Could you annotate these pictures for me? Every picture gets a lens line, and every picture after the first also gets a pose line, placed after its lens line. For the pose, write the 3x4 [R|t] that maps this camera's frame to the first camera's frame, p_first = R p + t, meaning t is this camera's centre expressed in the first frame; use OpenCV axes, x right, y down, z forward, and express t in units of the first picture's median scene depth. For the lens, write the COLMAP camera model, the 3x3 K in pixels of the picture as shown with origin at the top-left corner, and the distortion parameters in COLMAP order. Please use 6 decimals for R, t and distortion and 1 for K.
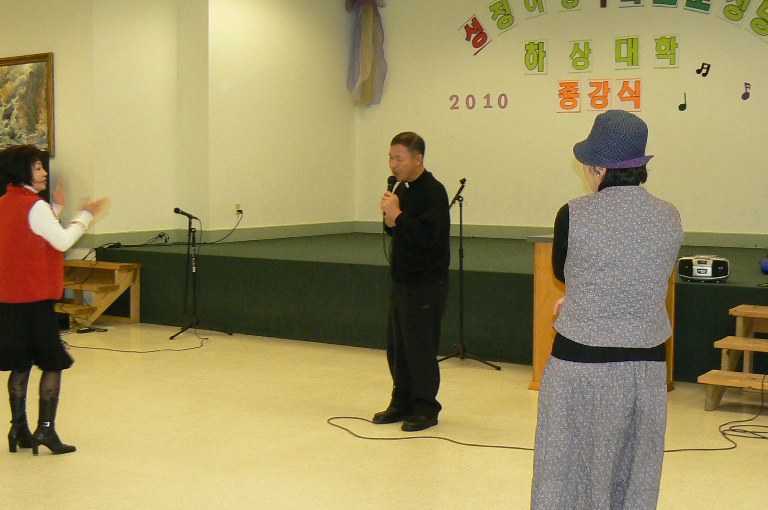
lens RADIAL K [[1154.9, 0, 384.0], [0, 1154.9, 255.0], [0, 0, 1]] dist [0.016368, 0.047651]
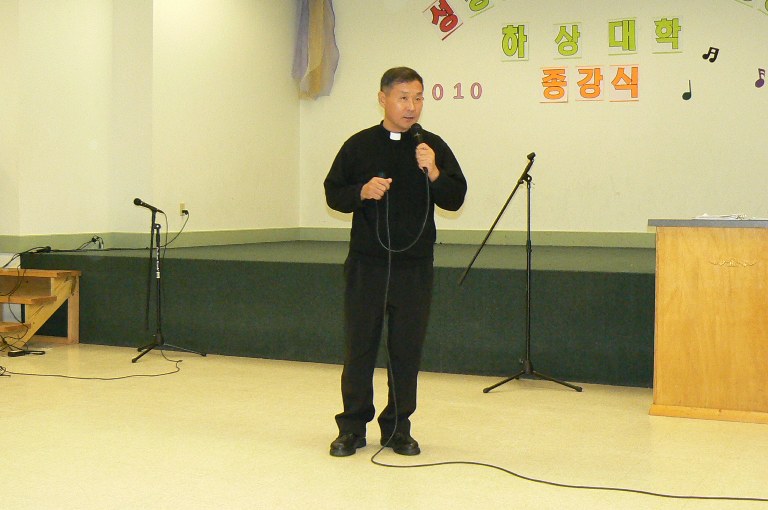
lens RADIAL K [[1104.3, 0, 384.0], [0, 1104.3, 255.0], [0, 0, 1]] dist [-0.031883, -0.087907]
pose [[0.989625, -0.005130, 0.143580, -0.100245], [0.008631, 0.999680, -0.023774, 0.015178], [-0.143412, 0.024766, 0.989353, 0.182220]]
